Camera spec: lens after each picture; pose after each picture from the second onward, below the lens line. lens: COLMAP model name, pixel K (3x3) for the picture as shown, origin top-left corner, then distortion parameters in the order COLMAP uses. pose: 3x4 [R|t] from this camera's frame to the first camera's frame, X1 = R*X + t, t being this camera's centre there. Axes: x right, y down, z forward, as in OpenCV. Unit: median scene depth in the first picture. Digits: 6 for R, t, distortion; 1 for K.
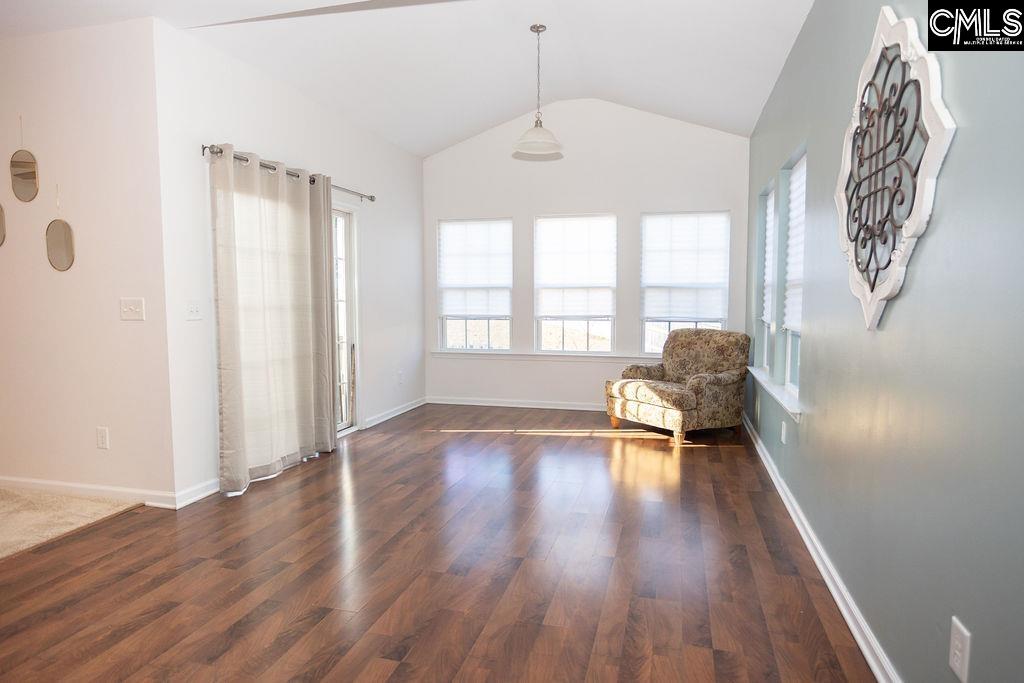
lens RADIAL K [[596.9, 0, 503.4], [0, 596.9, 348.6], [0, 0, 1]] dist [0.005131, -0.003310]
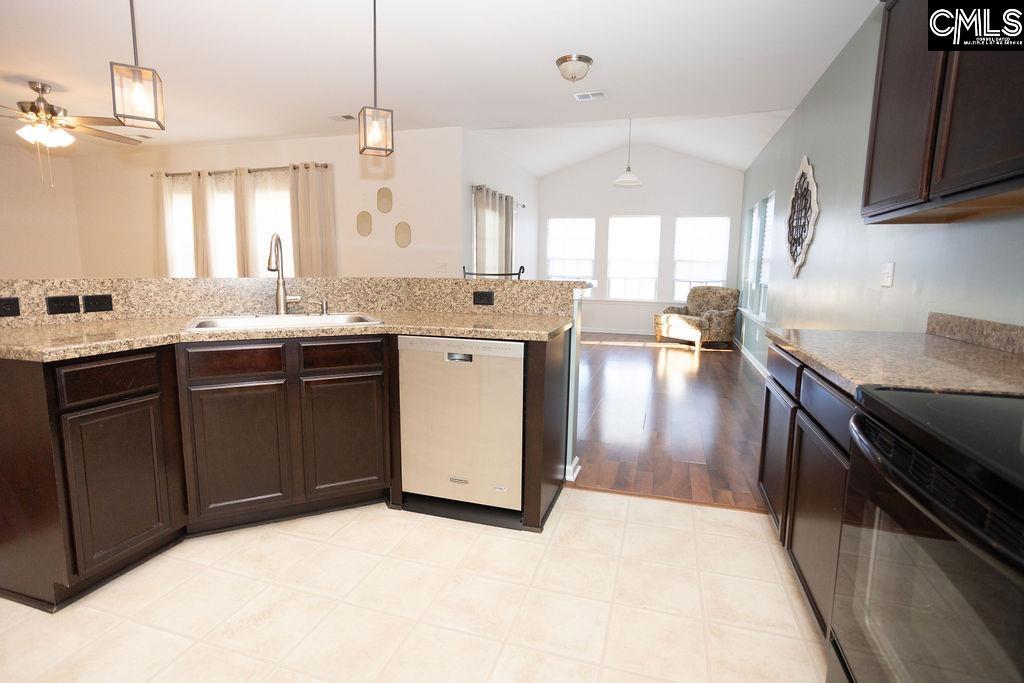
lens RADIAL K [[506.5, 0, 516.4], [0, 506.5, 339.0], [0, 0, 1]] dist [0.002149, 0.000585]
pose [[0.999839, 0.017707, -0.002896, -0.244870], [-0.017522, 0.998344, 0.054785, 0.054899], [0.003861, -0.054726, 0.998494, -0.514130]]
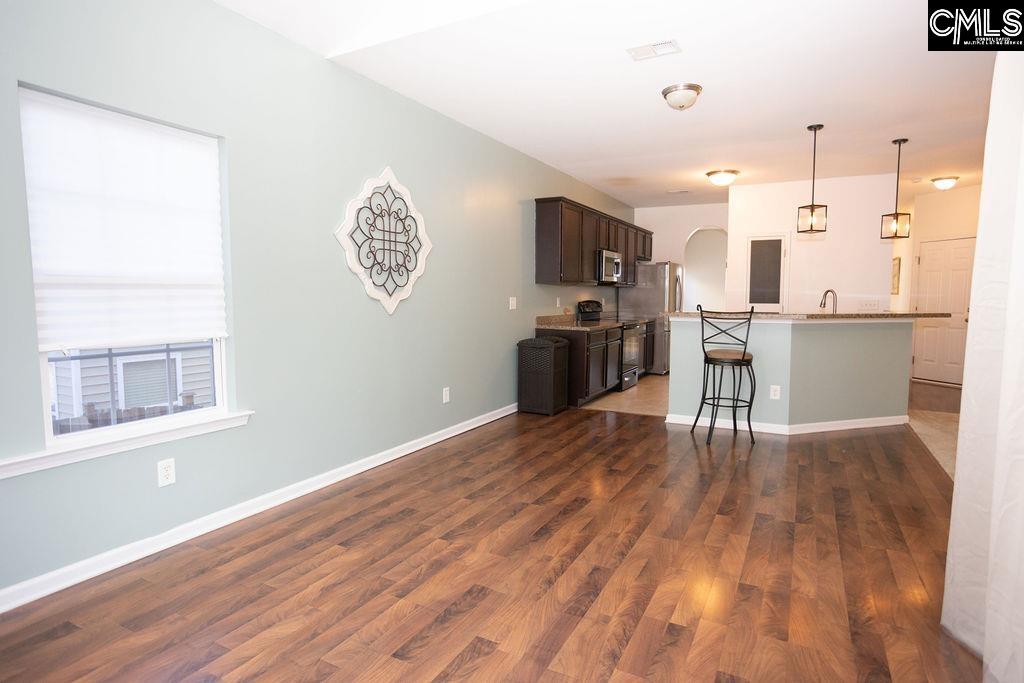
lens RADIAL K [[596.9, 0, 505.3], [0, 596.9, 345.5], [0, 0, 1]] dist [0.005131, -0.003310]
pose [[-0.976918, -0.016175, 0.213004, -0.150702], [0.018792, 0.986757, 0.161115, -0.160495], [-0.212789, 0.161399, -0.963676, 1.831788]]
